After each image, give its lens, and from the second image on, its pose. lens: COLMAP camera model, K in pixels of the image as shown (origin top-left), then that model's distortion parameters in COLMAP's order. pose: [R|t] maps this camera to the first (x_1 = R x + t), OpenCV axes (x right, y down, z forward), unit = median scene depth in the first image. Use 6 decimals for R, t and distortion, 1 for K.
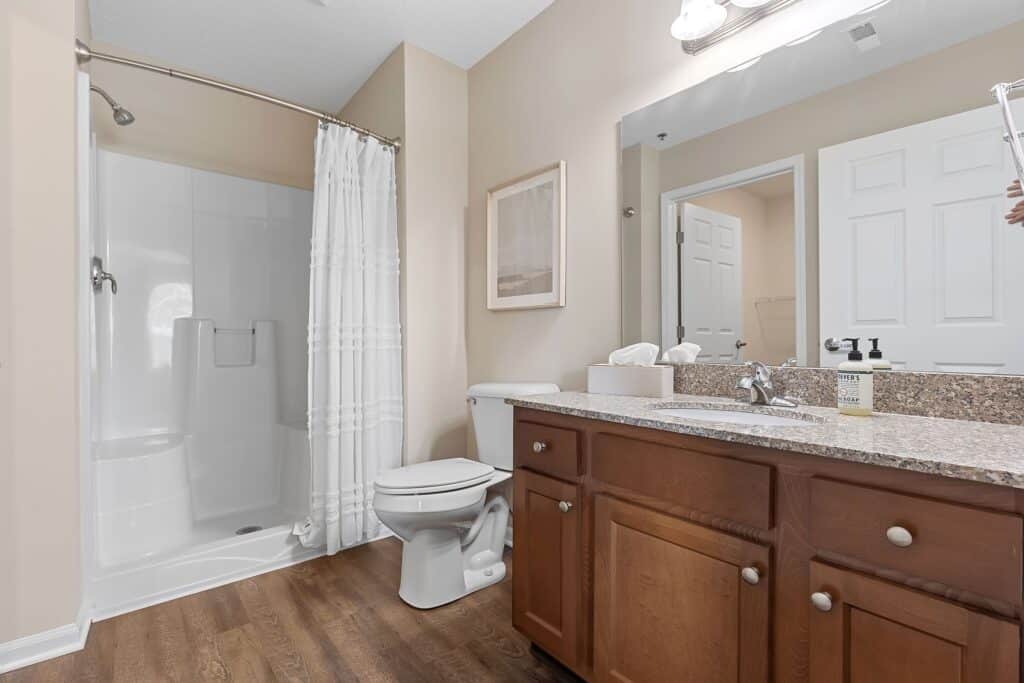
lens RADIAL K [[453.4, 0, 512.0], [0, 453.4, 341.5], [0, 0, 1]] dist [0.000795, 0.000322]
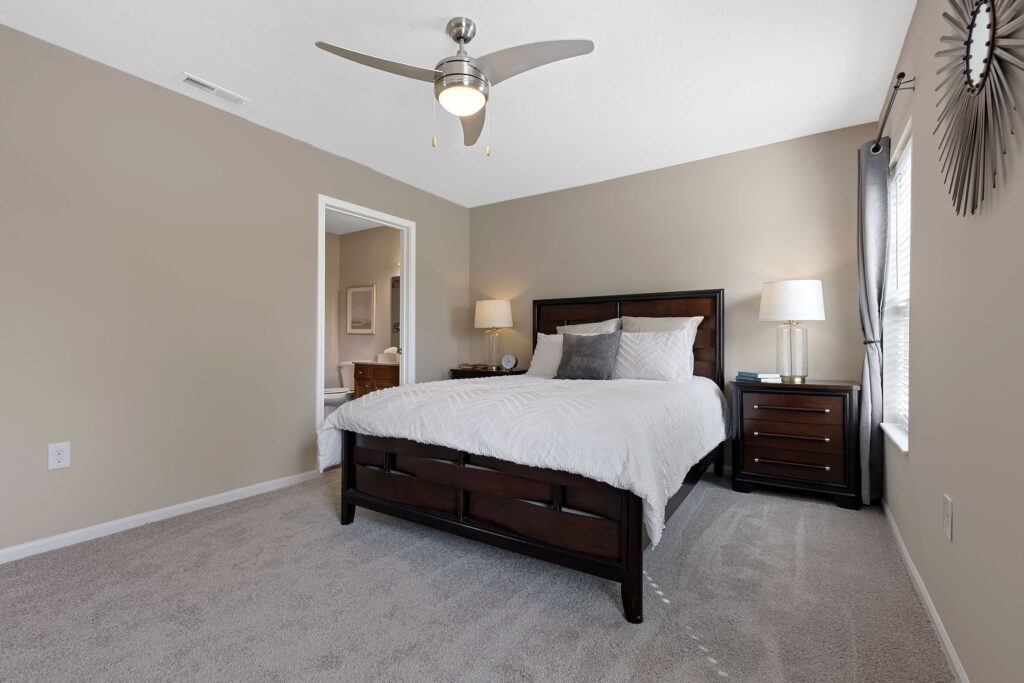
lens RADIAL K [[453.4, 0, 512.0], [0, 453.4, 341.5], [0, 0, 1]] dist [0.000795, 0.000322]
pose [[0.959554, 0.005959, 0.281461, 0.131860], [-0.005195, 0.999981, -0.003460, -0.022577], [-0.281476, 0.001858, 0.959566, -1.935552]]
